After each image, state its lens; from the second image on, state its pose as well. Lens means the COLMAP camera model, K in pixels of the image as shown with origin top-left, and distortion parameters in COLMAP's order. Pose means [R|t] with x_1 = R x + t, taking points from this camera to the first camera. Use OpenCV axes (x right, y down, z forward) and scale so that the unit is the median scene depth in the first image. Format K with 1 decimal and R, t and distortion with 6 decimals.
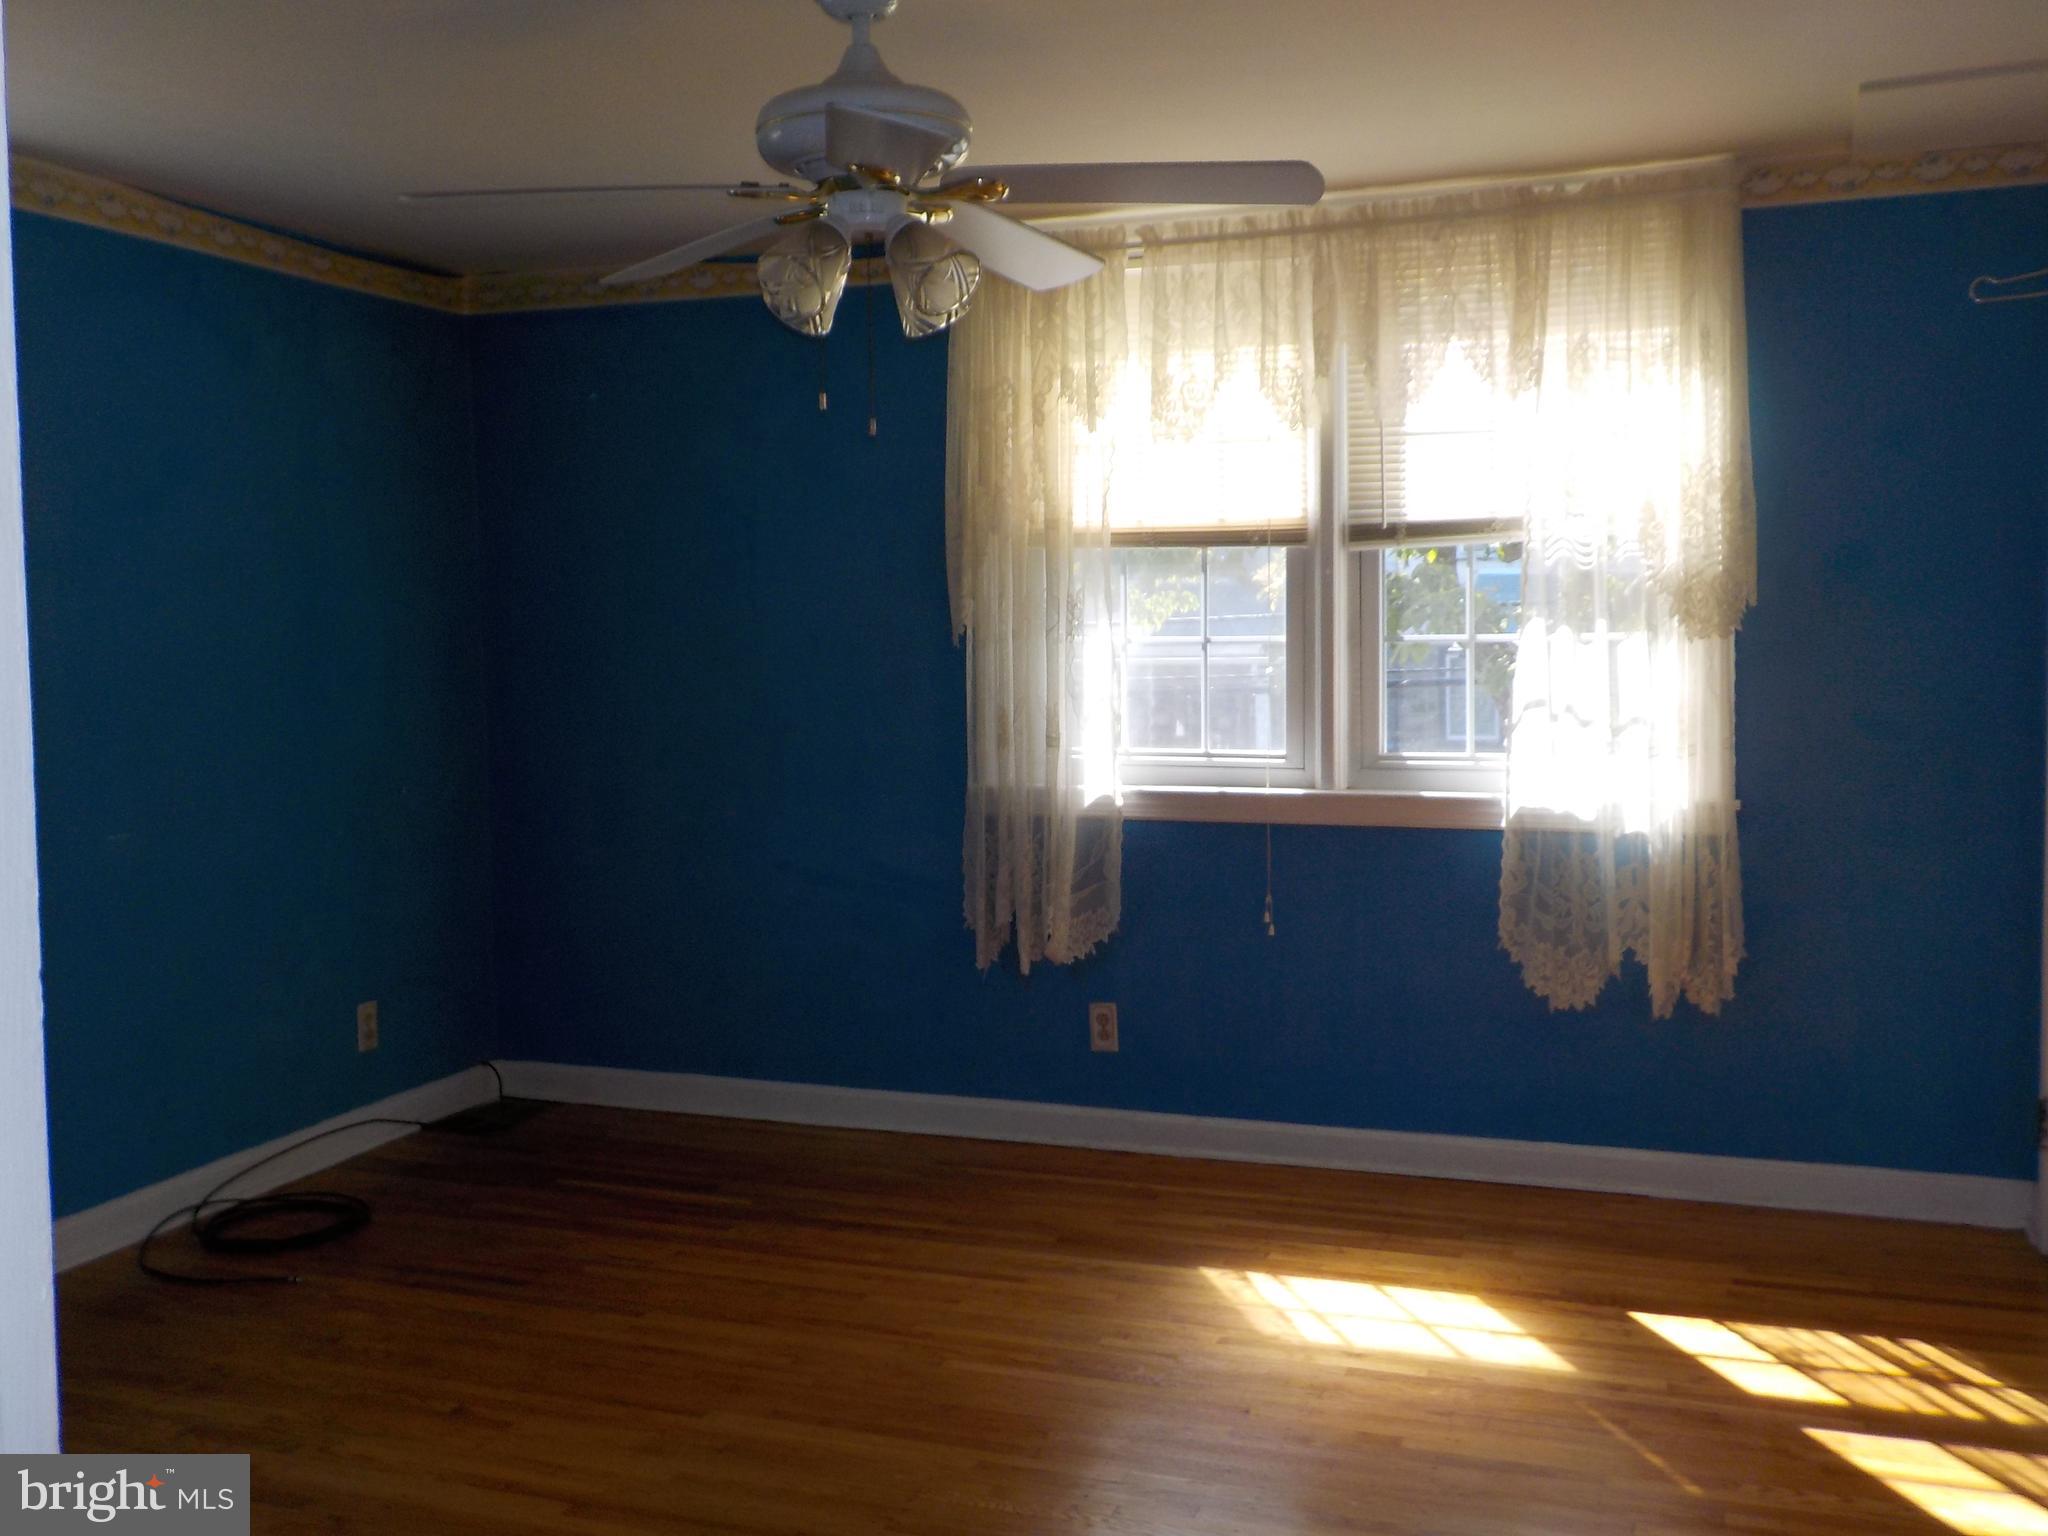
lens RADIAL K [[1912.4, 0, 1019.1], [0, 1912.4, 766.5], [0, 0, 1]] dist [0.022530, -0.005734]
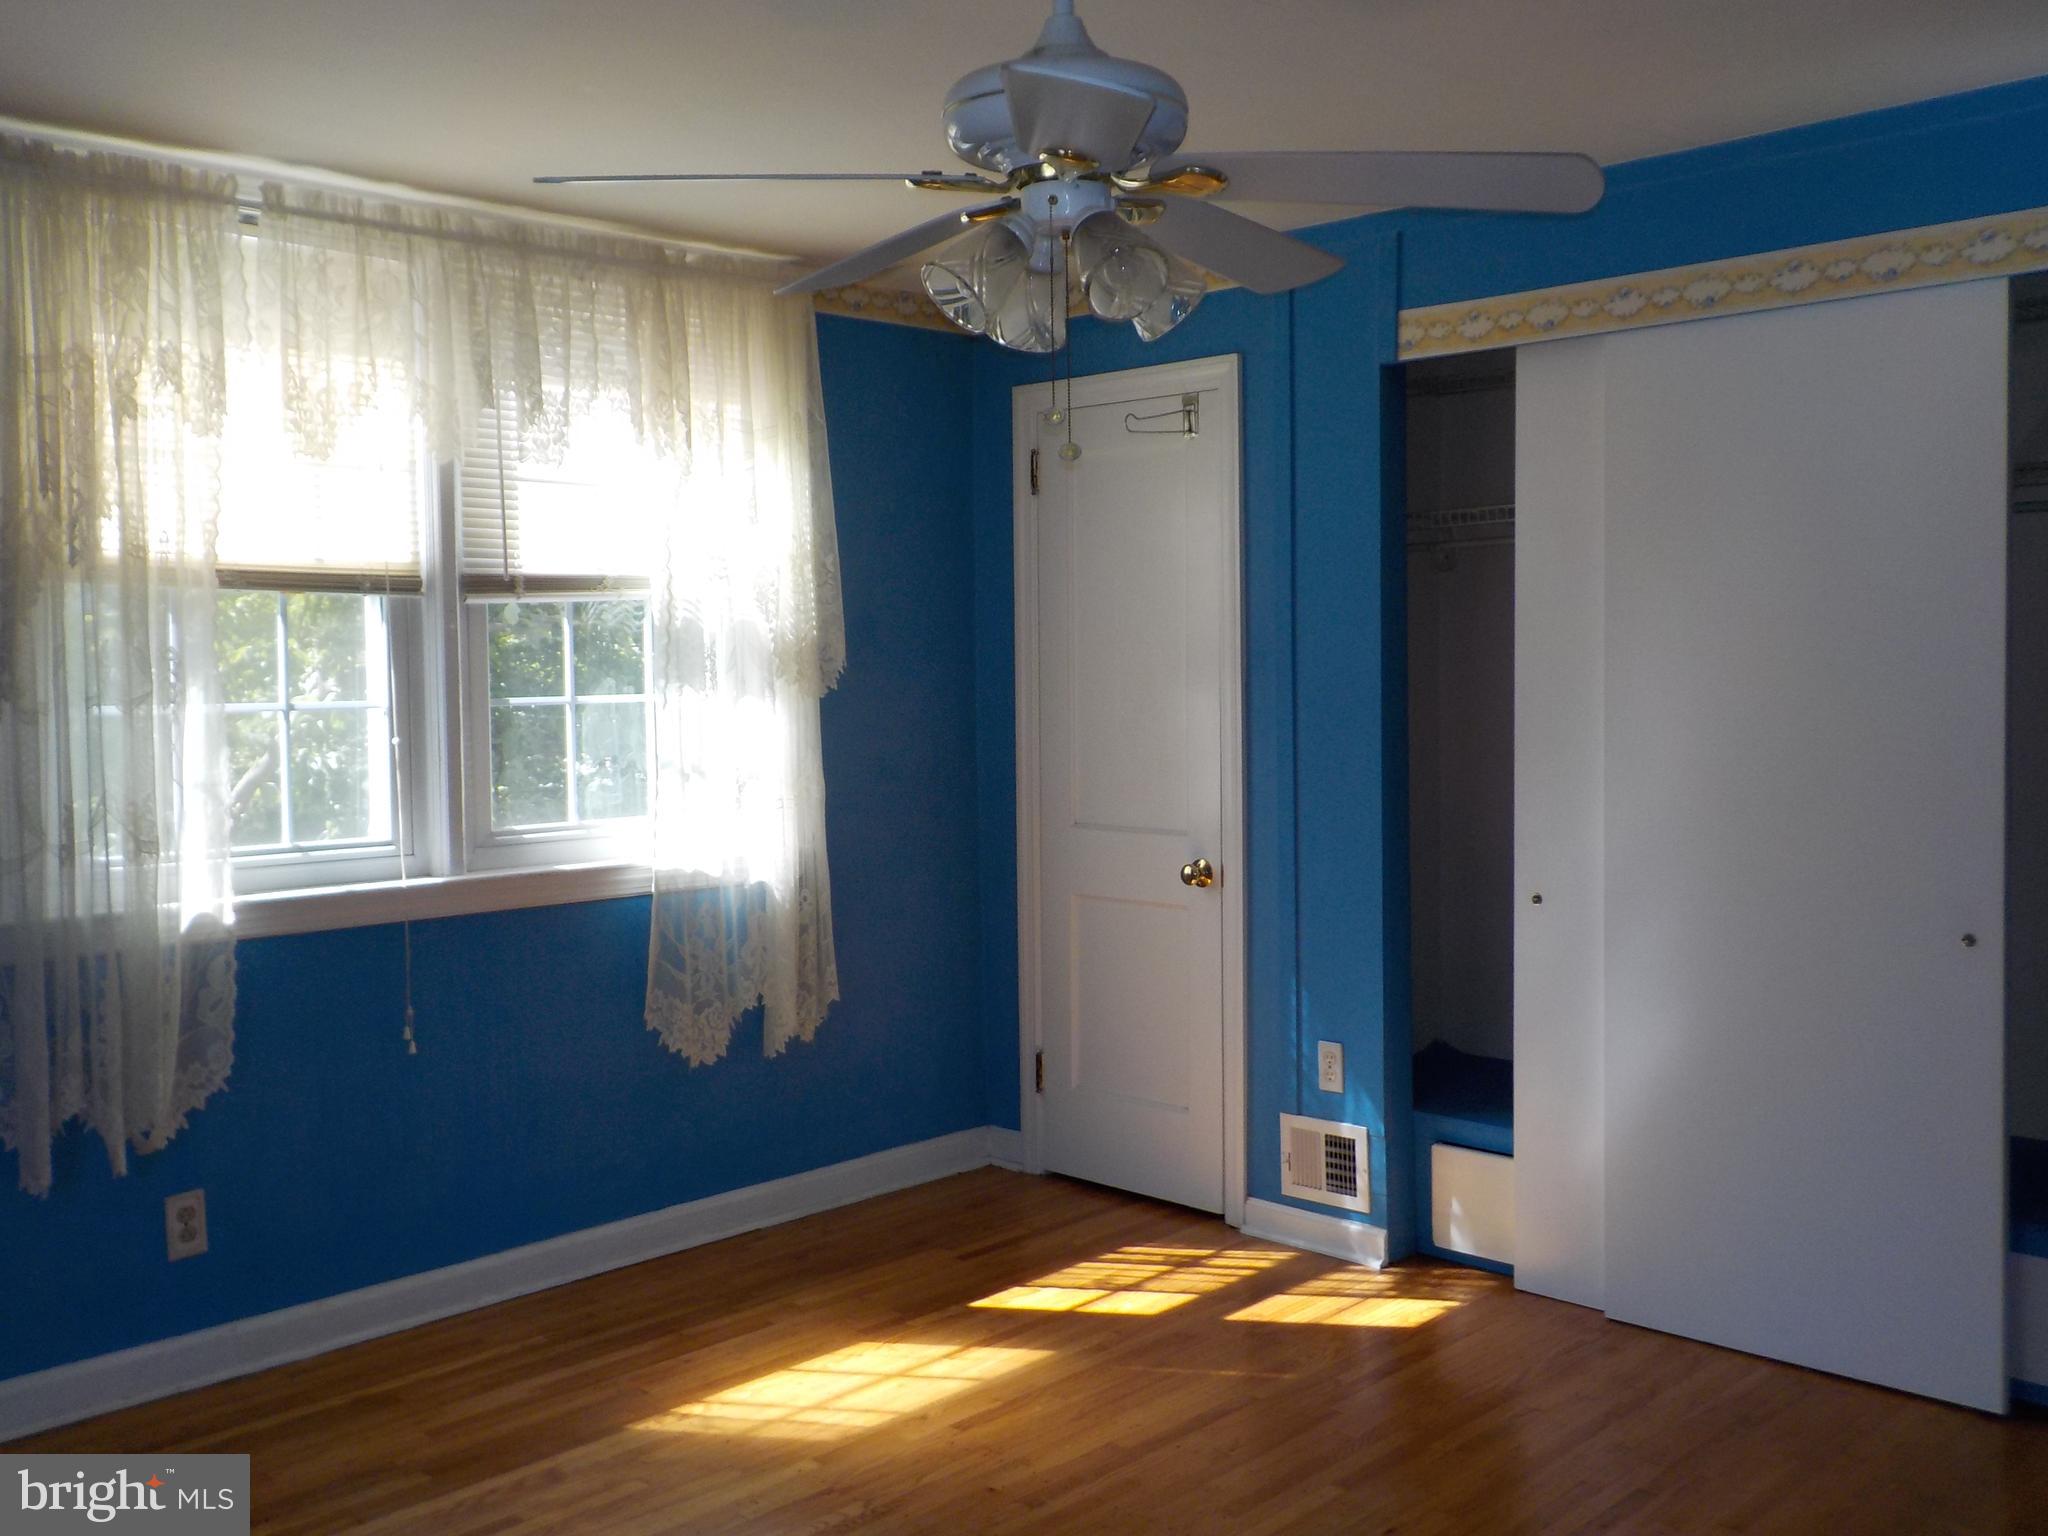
lens RADIAL K [[1912.4, 0, 1019.1], [0, 1912.4, 766.5], [0, 0, 1]] dist [0.022530, -0.005734]
pose [[0.411525, -0.041019, 0.910475, -0.548941], [0.081513, 0.996640, 0.008058, -0.024344], [-0.907746, 0.070899, 0.413486, 0.417128]]
